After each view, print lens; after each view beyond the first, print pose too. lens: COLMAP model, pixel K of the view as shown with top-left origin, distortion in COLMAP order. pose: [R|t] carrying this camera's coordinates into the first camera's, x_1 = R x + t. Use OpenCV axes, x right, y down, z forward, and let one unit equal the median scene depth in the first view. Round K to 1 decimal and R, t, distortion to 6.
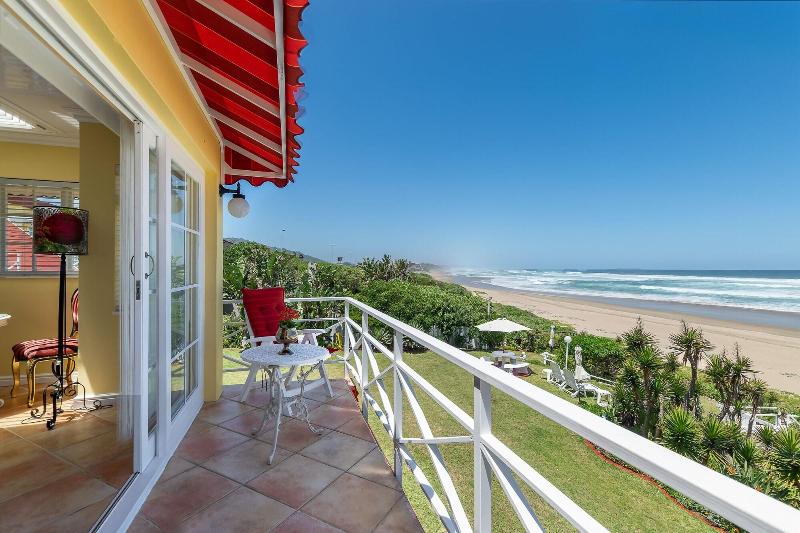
lens RADIAL K [[362.6, 0, 400.0], [0, 362.6, 266.5], [0, 0, 1]] dist [-0.001251, -0.000406]
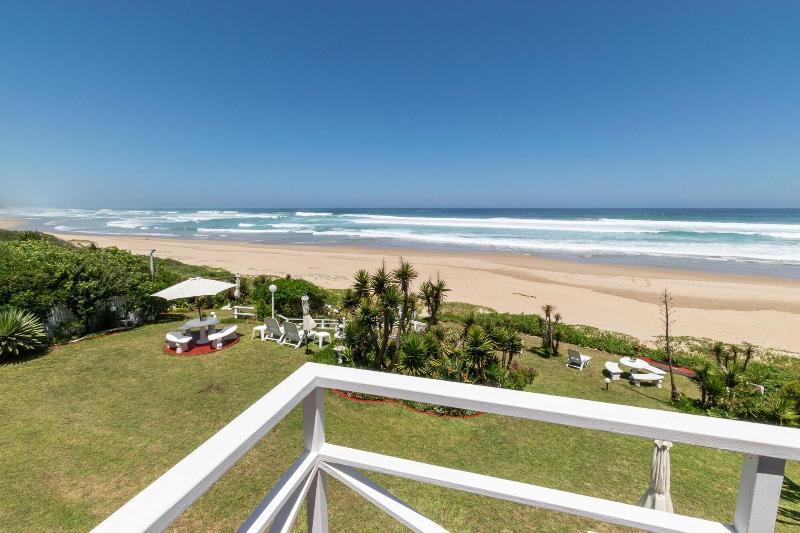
lens RADIAL K [[362.6, 0, 400.0], [0, 362.6, 266.5], [0, 0, 1]] dist [-0.001251, -0.000406]
pose [[0.560134, -0.141645, 0.816203, -0.113480], [0.000797, 0.985365, 0.170454, -0.009047], [-0.828402, -0.094826, 0.552049, 0.299595]]
